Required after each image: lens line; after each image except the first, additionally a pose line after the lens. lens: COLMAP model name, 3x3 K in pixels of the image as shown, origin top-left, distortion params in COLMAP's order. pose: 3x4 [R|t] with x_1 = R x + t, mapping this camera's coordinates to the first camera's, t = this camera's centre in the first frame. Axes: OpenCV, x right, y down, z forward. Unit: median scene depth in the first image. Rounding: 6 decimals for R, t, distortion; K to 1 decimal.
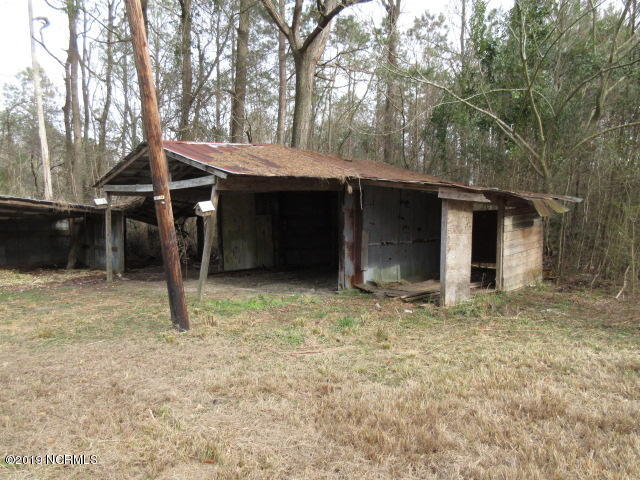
lens RADIAL K [[475.0, 0, 321.6], [0, 475.0, 237.8], [0, 0, 1]] dist [0.011591, 0.005092]
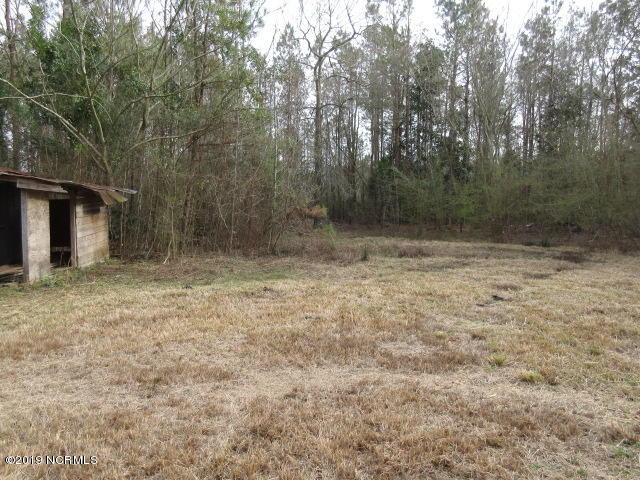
lens RADIAL K [[475.0, 0, 321.6], [0, 475.0, 237.8], [0, 0, 1]] dist [0.011591, 0.005092]
pose [[0.645845, -0.053124, 0.761618, -0.181207], [0.037491, 0.998580, 0.037860, 0.021843], [-0.762548, 0.004102, 0.646919, -0.328972]]
